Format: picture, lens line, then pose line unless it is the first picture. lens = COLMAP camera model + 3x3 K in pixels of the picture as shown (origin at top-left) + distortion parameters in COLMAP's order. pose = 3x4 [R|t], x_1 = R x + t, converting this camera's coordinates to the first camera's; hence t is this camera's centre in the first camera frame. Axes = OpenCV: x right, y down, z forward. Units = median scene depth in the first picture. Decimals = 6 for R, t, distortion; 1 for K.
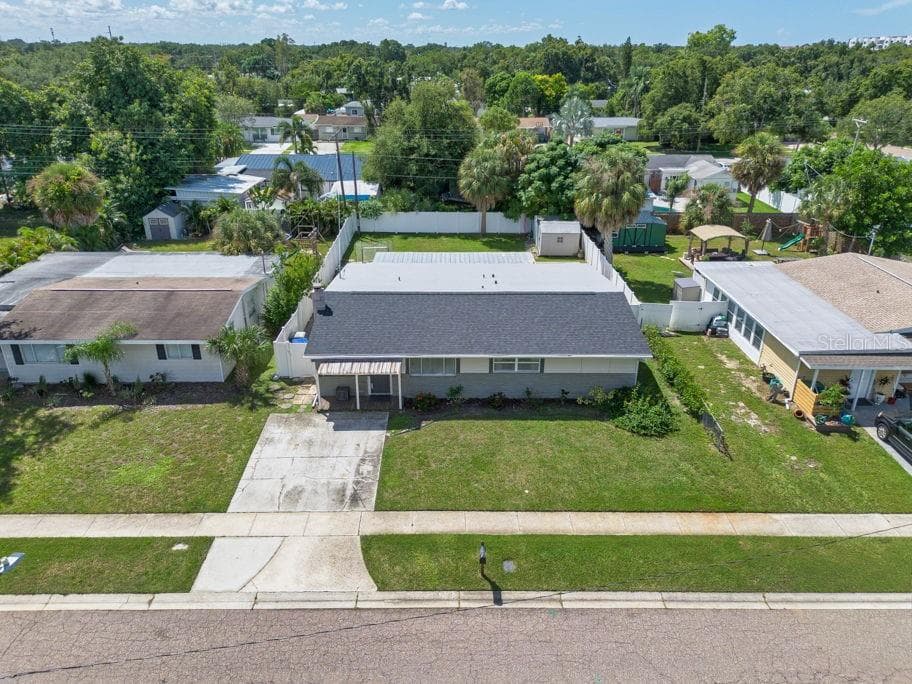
lens RADIAL K [[650.6, 0, 456.0], [0, 650.6, 342.0], [0, 0, 1]] dist [0.082113, -0.087146]
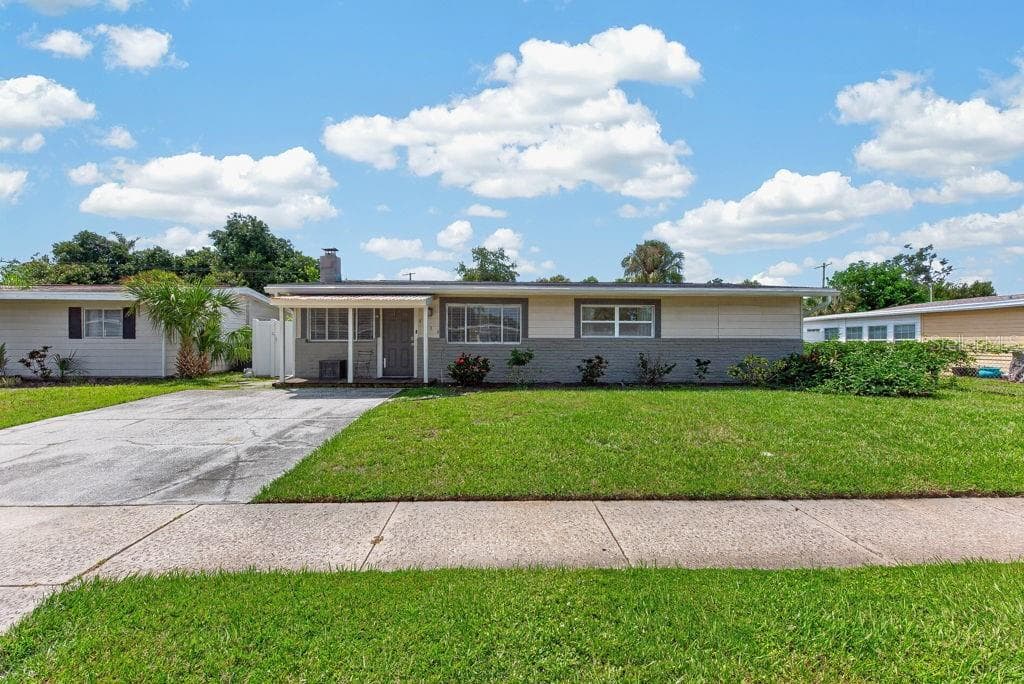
lens RADIAL K [[406.3, 0, 511.4], [0, 406.3, 343.7], [0, 0, 1]] dist [0.000165, 0.000065]
pose [[0.999671, 0.001490, 0.025590, -0.019446], [0.009008, 0.914224, -0.405109, 0.210956], [-0.023998, 0.405207, 0.913910, 0.650323]]
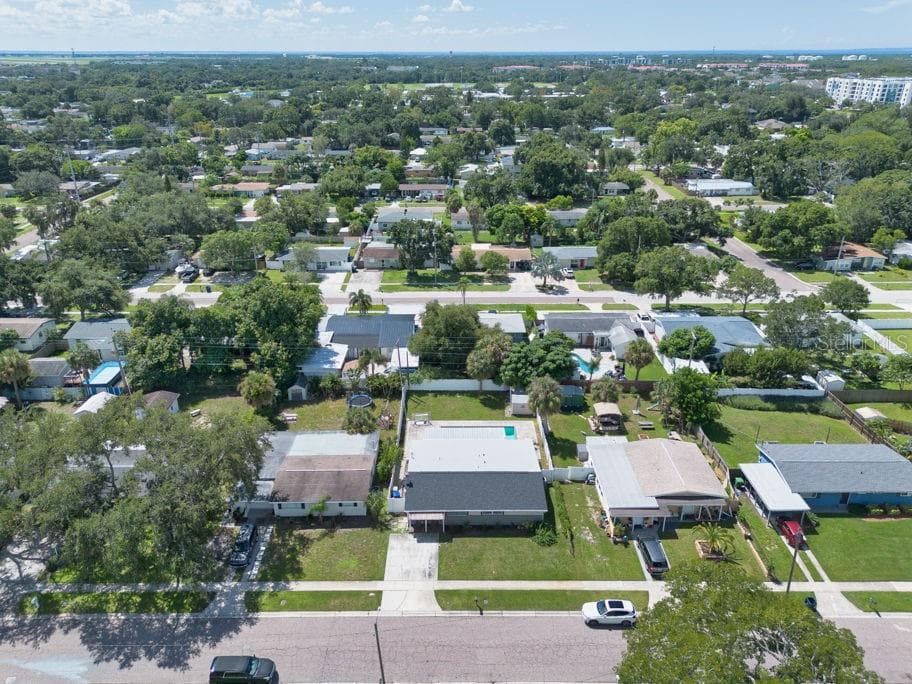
lens RADIAL K [[650.6, 0, 456.0], [0, 650.6, 342.0], [0, 0, 1]] dist [0.082113, -0.087146]
pose [[0.999954, -0.003117, -0.009051, -0.015494], [0.003143, 0.999991, 0.002872, -0.592964], [0.009042, -0.002900, 0.999955, -1.385879]]
